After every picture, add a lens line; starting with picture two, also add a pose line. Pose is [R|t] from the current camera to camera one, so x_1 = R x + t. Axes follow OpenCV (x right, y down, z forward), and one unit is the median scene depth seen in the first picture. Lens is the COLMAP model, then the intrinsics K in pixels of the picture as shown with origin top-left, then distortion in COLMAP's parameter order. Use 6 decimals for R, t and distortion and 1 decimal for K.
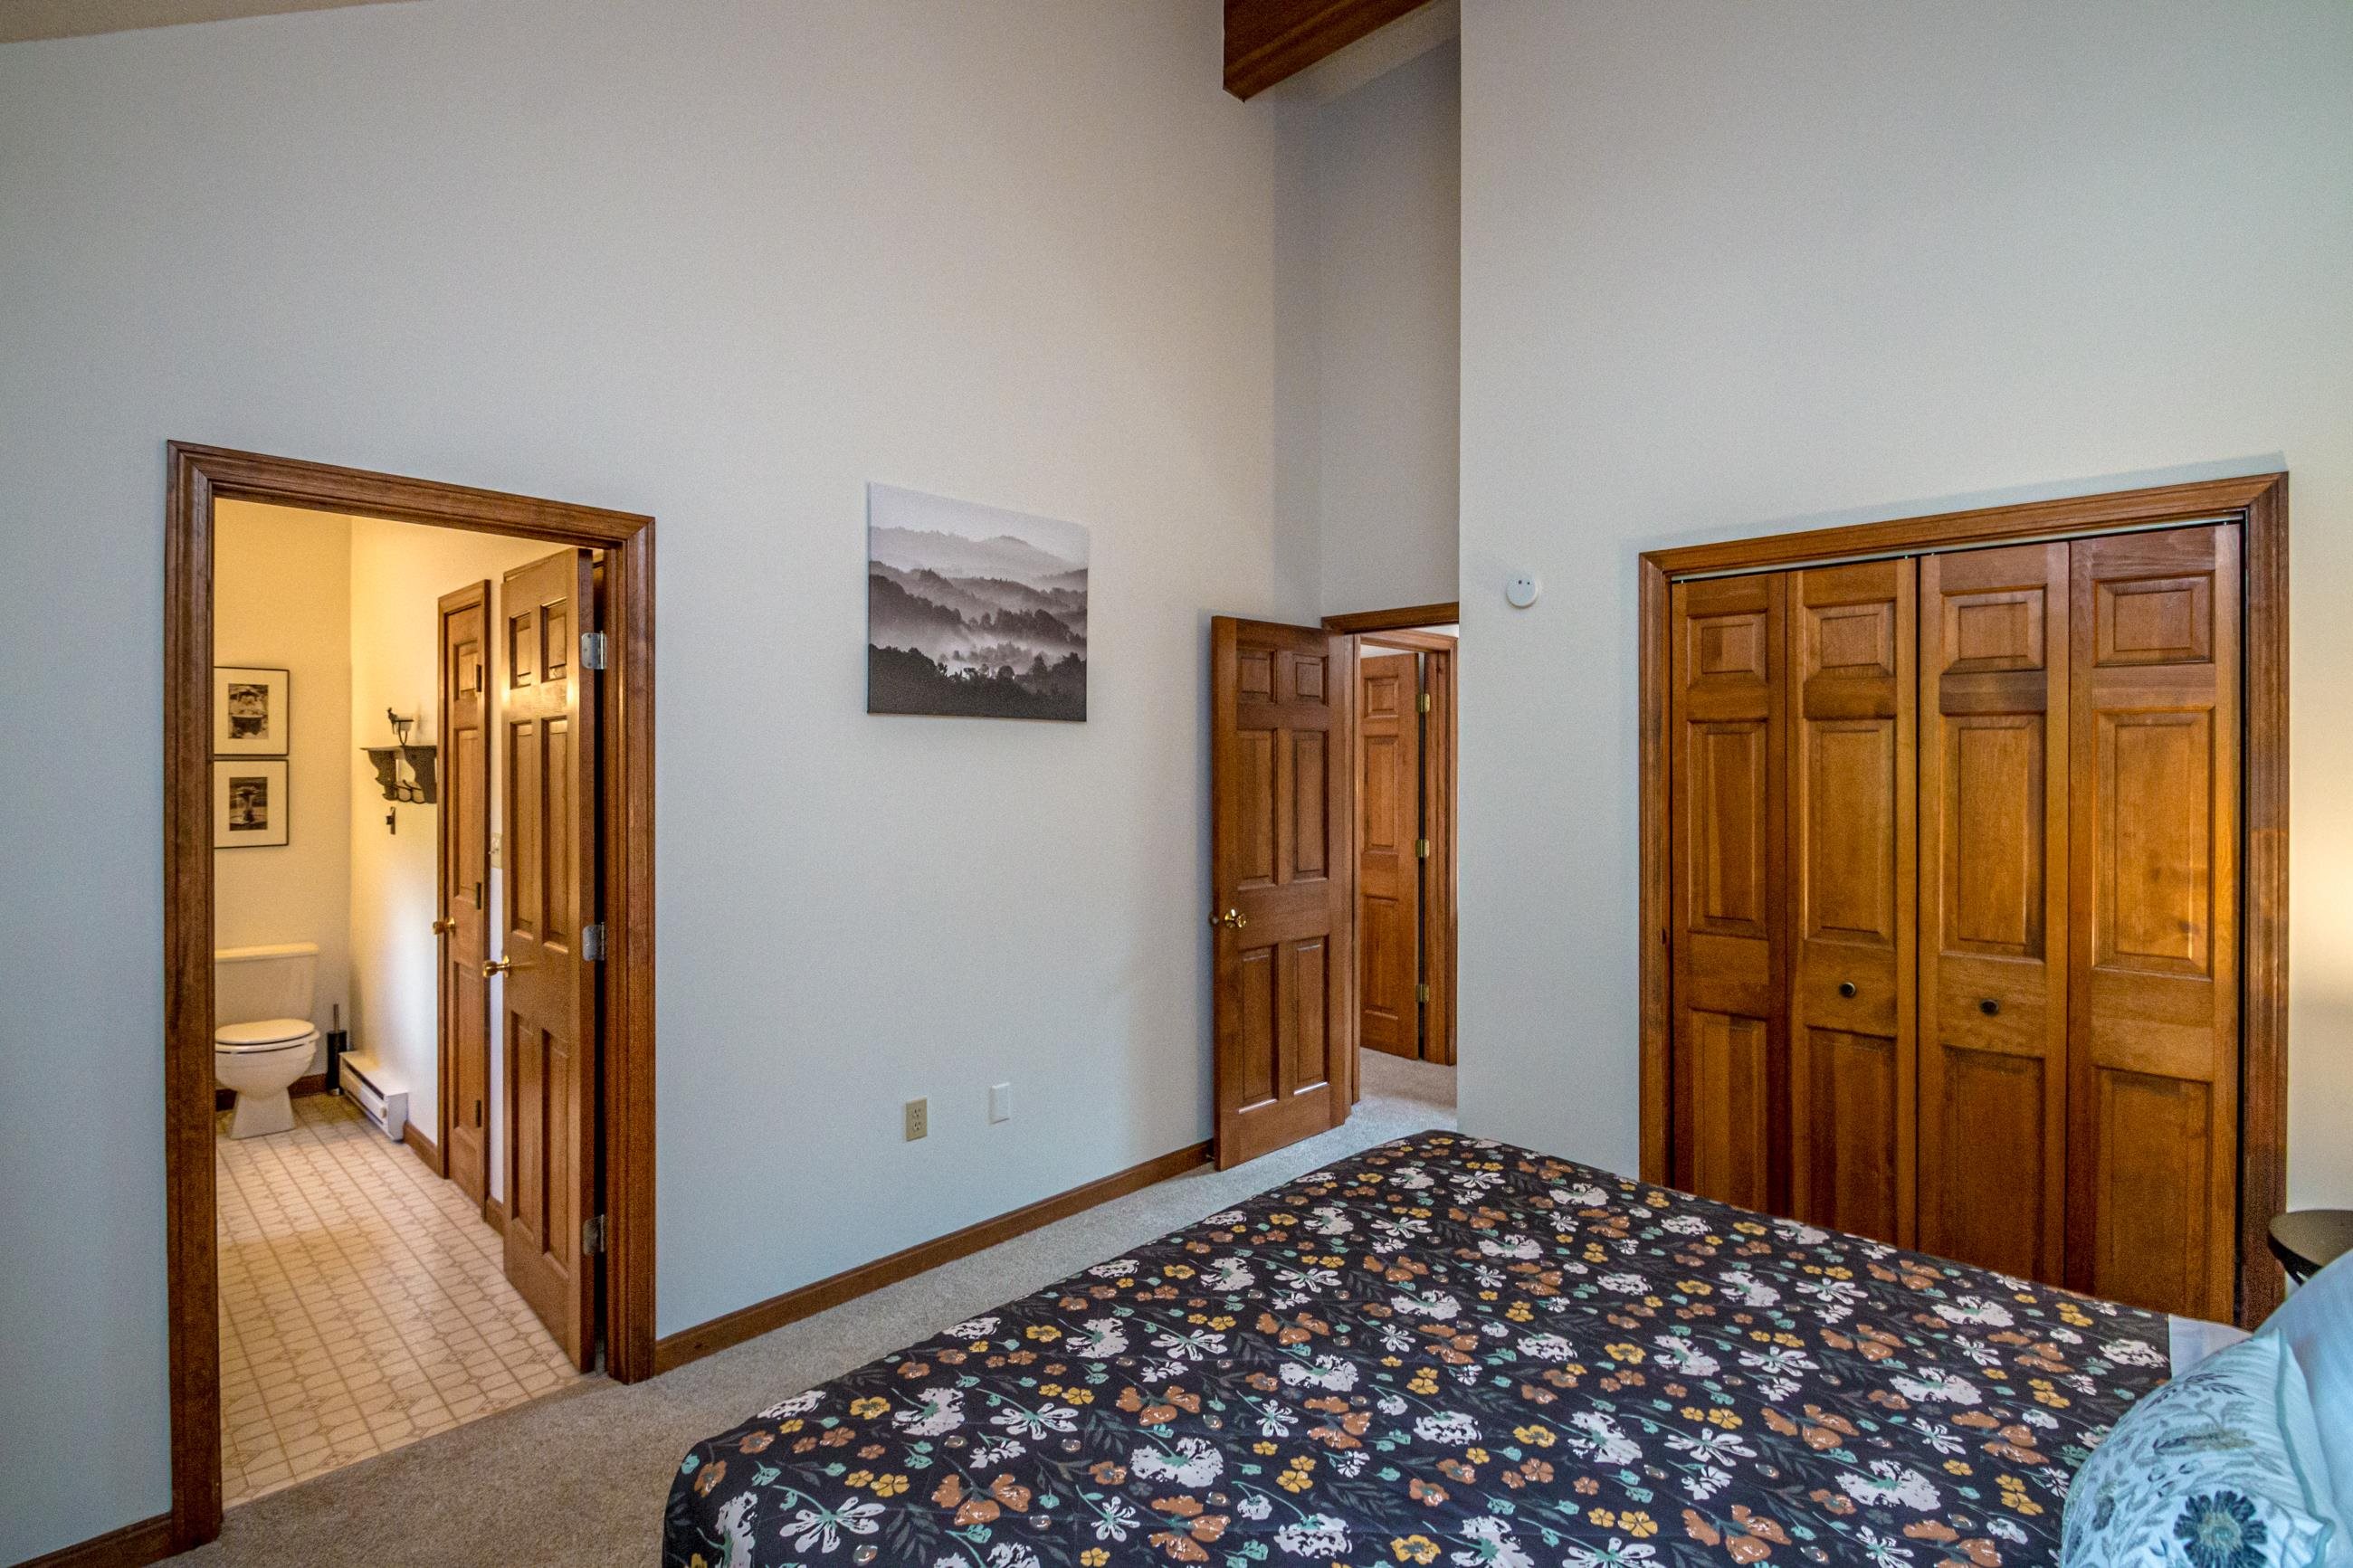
lens RADIAL K [[1092.5, 0, 1148.2], [0, 1092.5, 759.0], [0, 0, 1]] dist [0.006081, -0.012855]
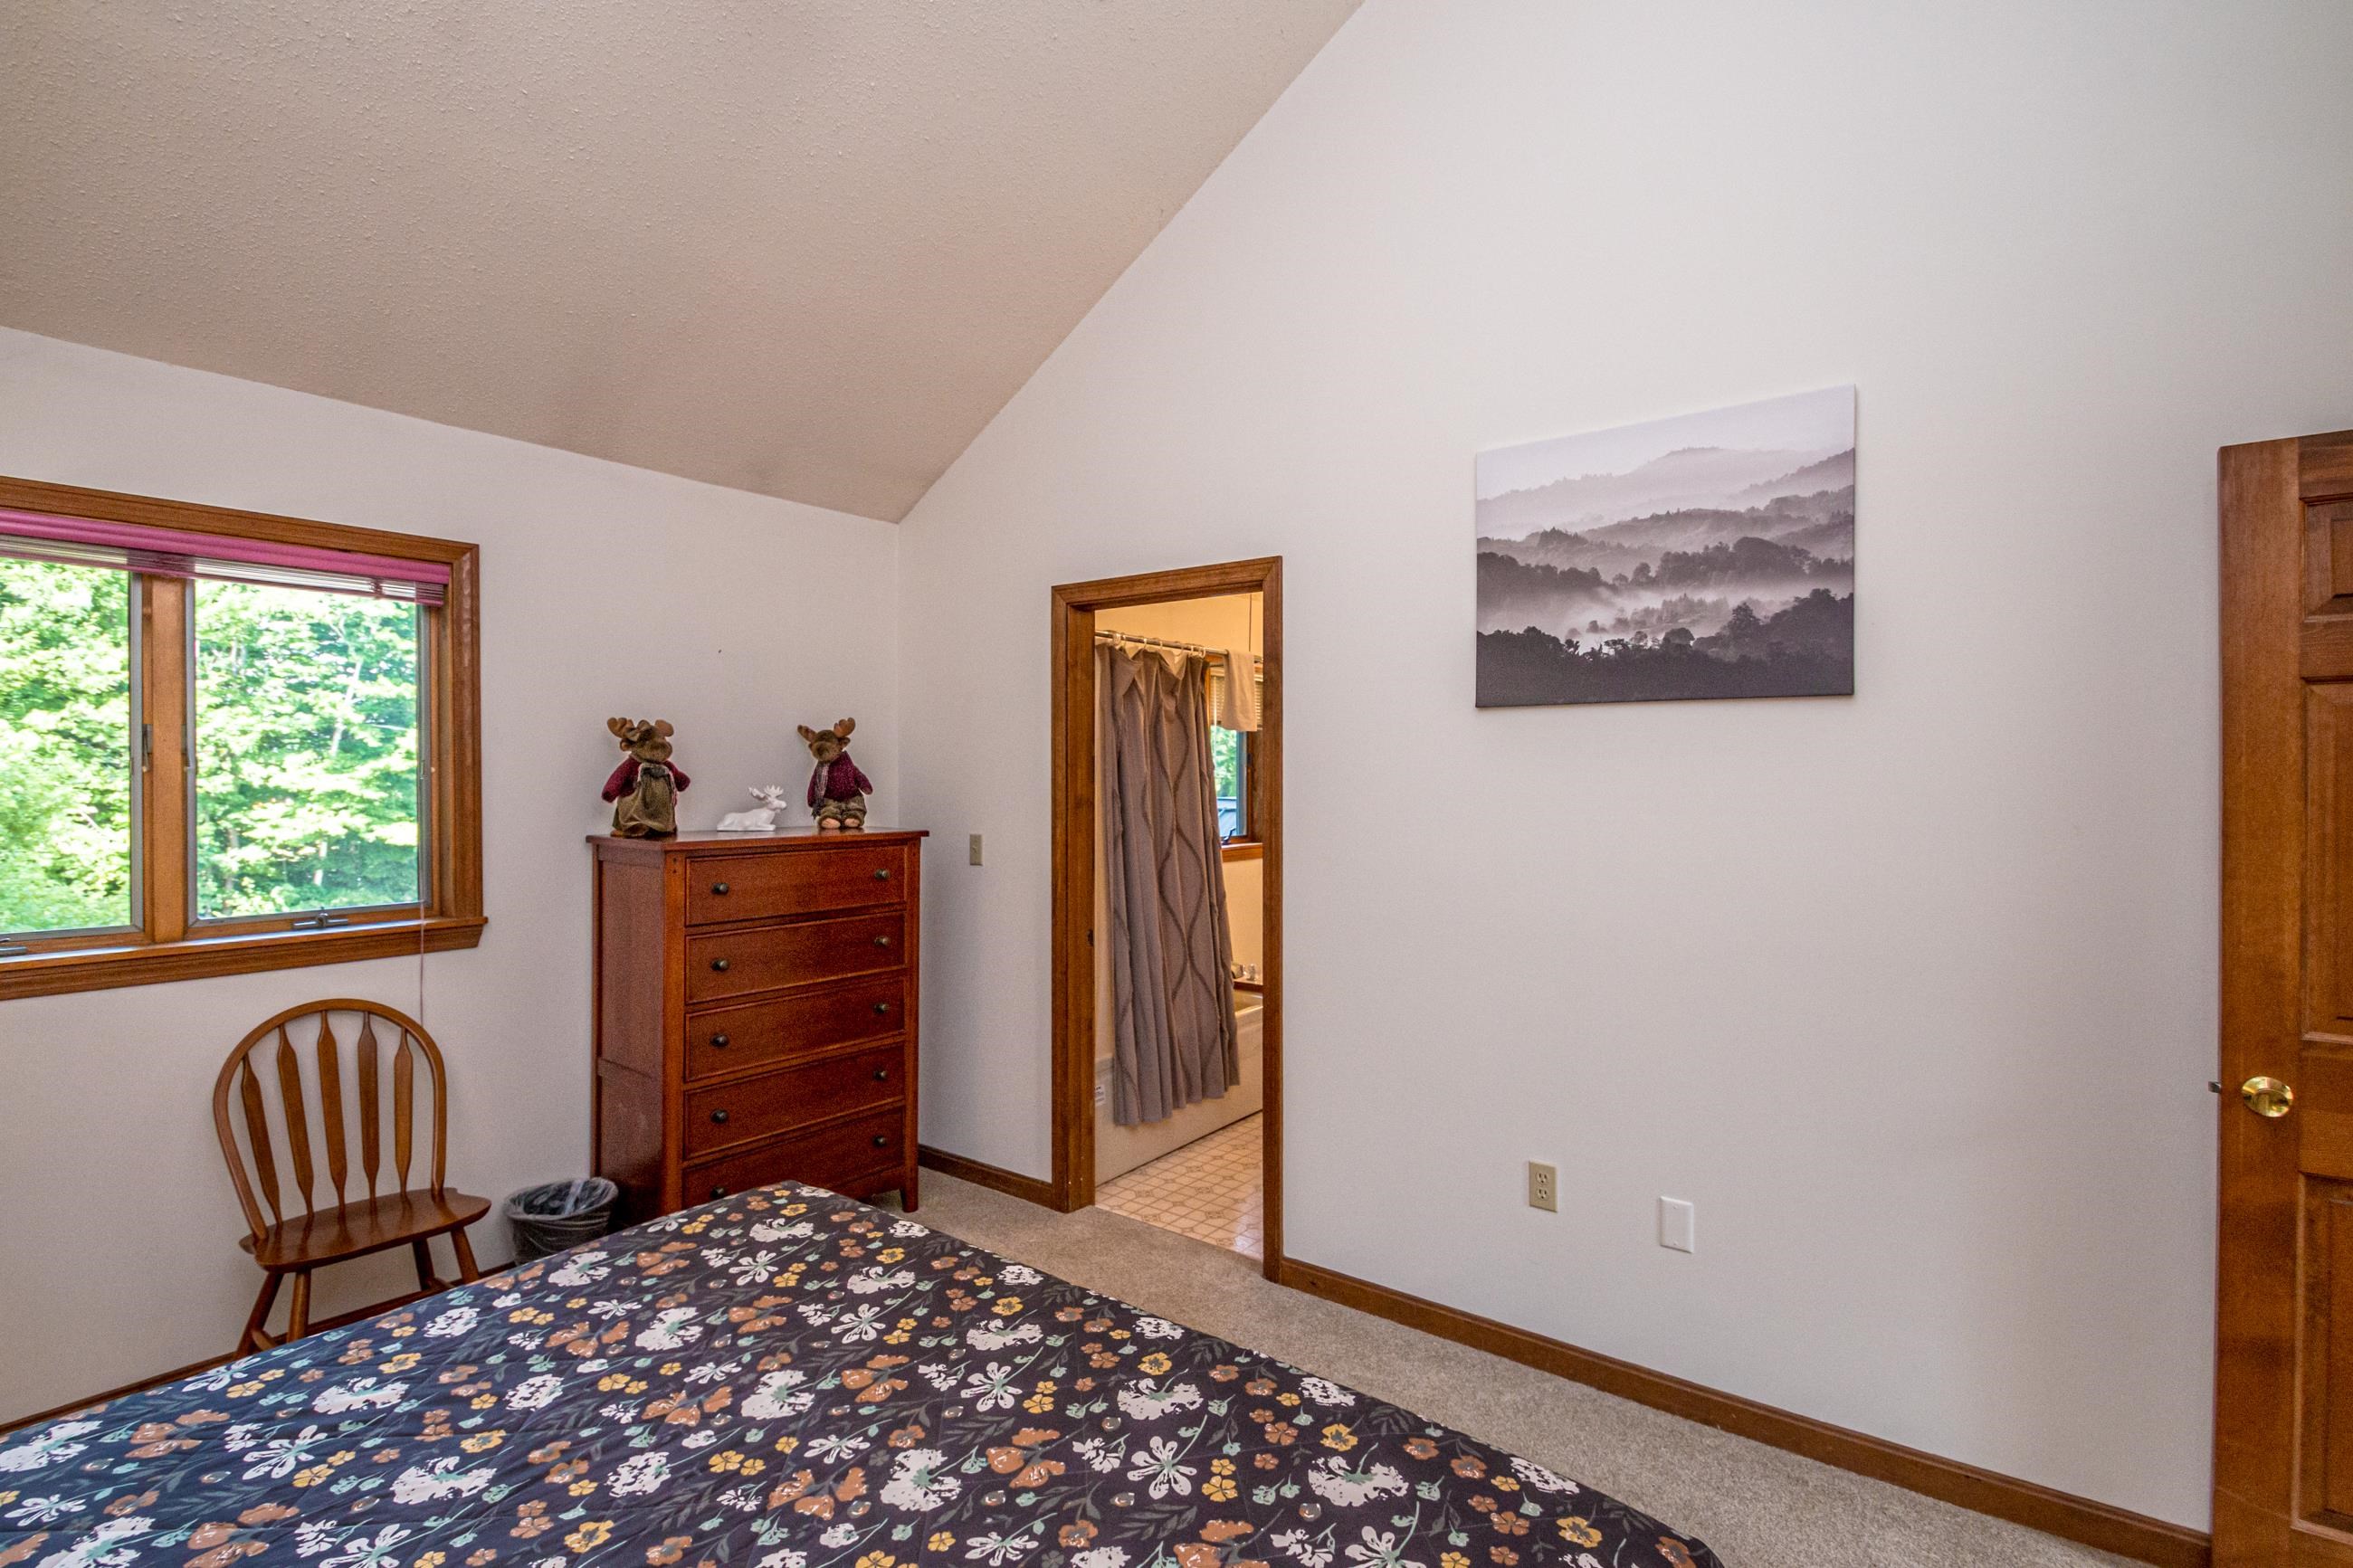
lens RADIAL K [[1113.4, 0, 1183.7], [0, 1113.4, 745.2], [0, 0, 1]] dist [0.001117, -0.012458]
pose [[0.132229, -0.028551, -0.990808, 0.583067], [0.003517, 0.999592, -0.028335, 0.012606], [0.991213, 0.000262, 0.132276, 0.603618]]
